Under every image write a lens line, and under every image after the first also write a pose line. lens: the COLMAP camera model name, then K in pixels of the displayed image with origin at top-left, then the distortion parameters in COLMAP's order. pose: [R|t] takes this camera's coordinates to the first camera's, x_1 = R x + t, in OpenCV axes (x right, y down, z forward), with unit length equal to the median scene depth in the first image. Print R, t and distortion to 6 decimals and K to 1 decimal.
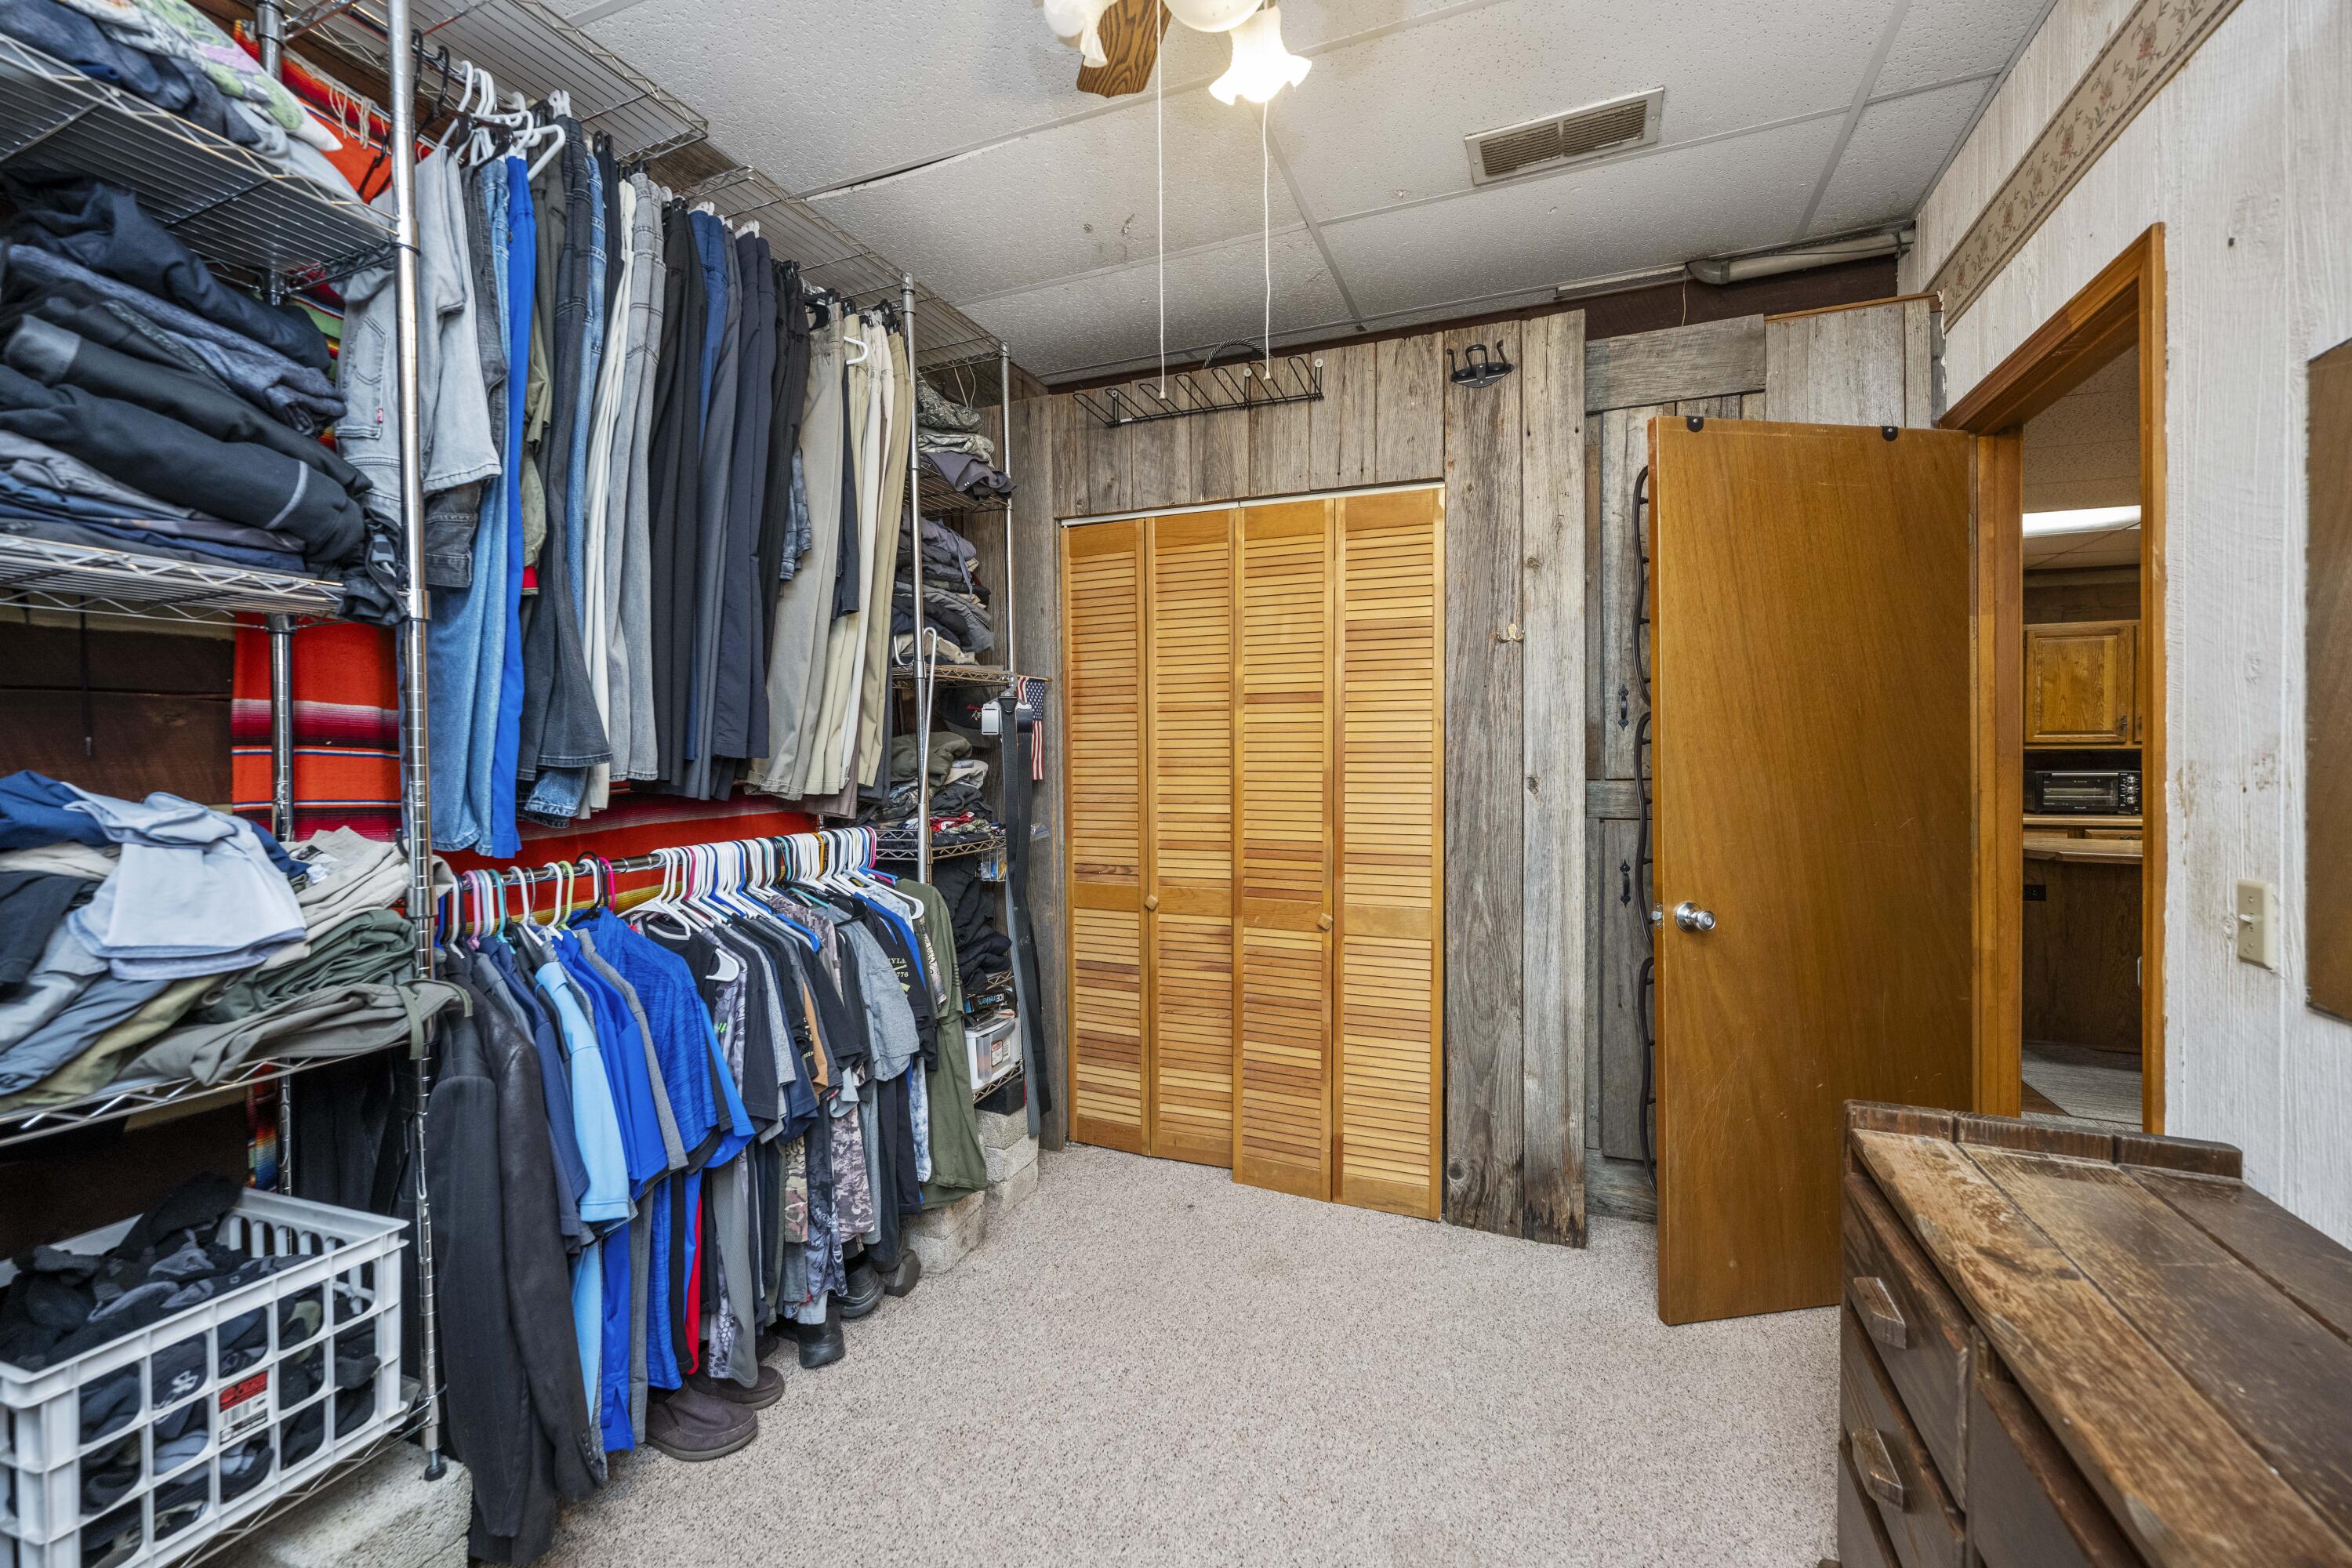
lens RADIAL K [[950.6, 0, 1177.4], [0, 950.6, 765.8], [0, 0, 1]] dist [0.000384, 0.000048]
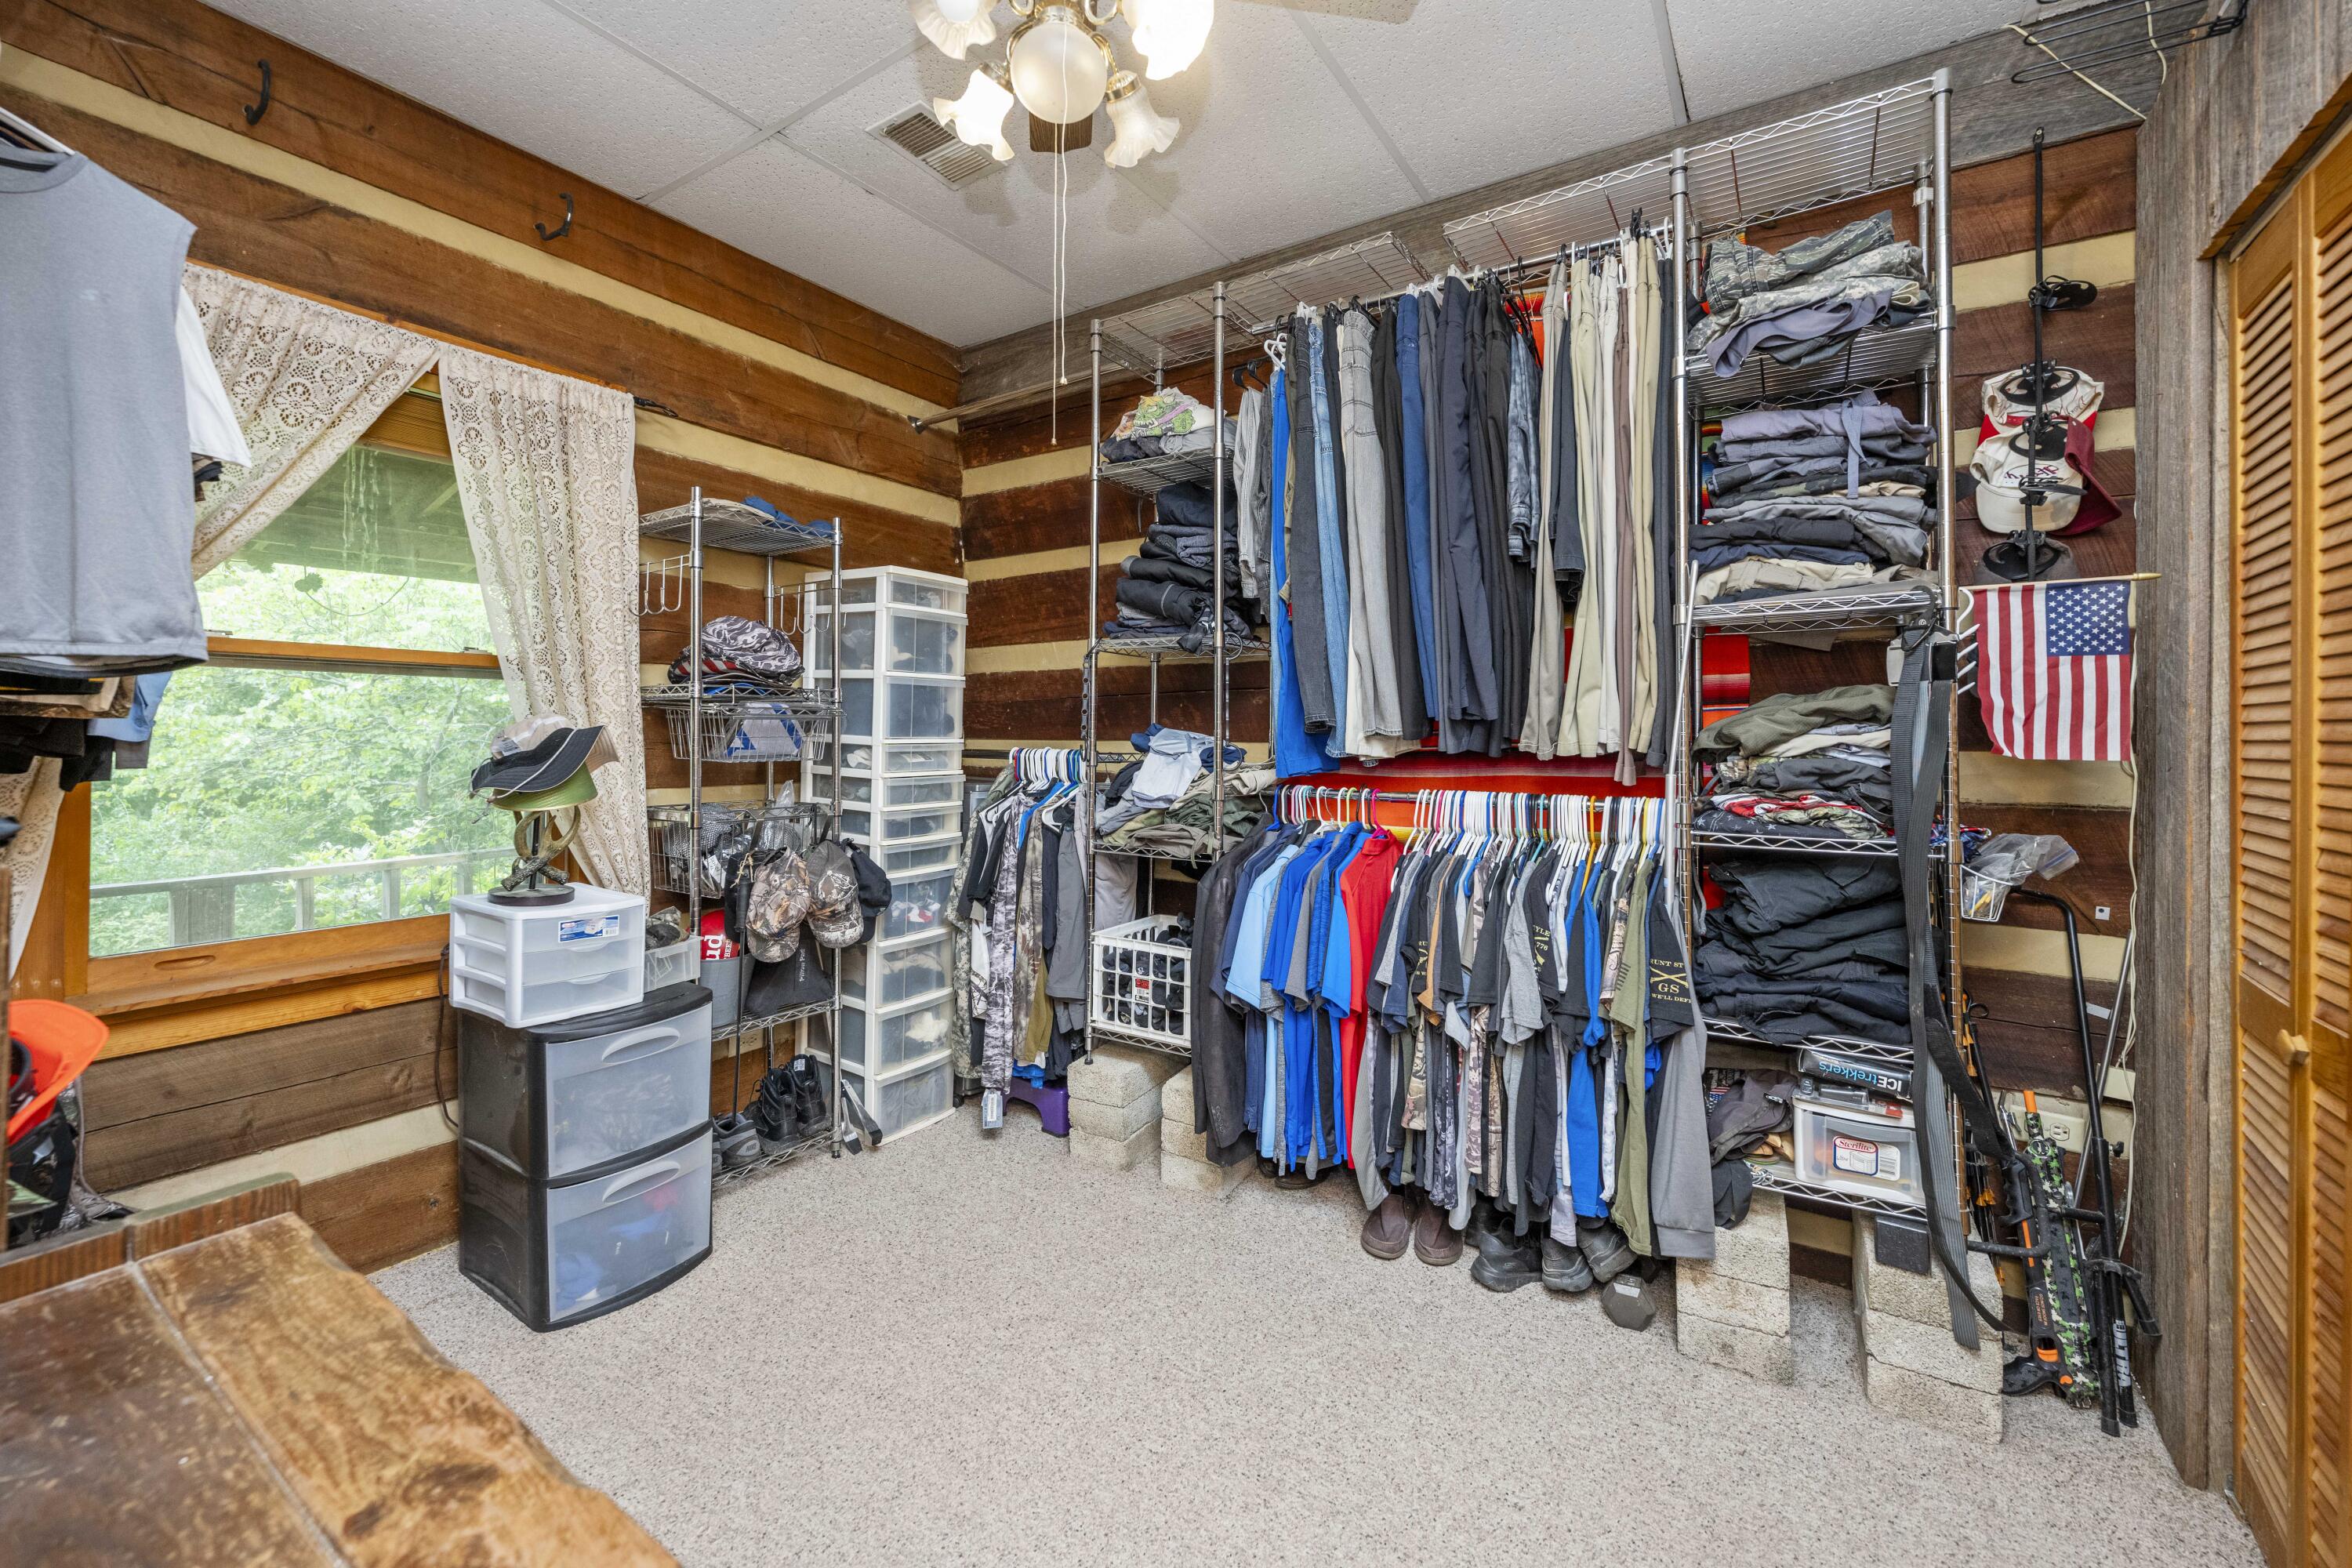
lens RADIAL K [[950.6, 0, 1172.1], [0, 950.6, 725.1], [0, 0, 1]] dist [0.000384, 0.000048]
pose [[-0.191520, 0.000423, -0.981489, 0.801765], [-0.015173, 0.999879, 0.003392, -0.000482], [0.981371, 0.015542, -0.191490, 0.905665]]
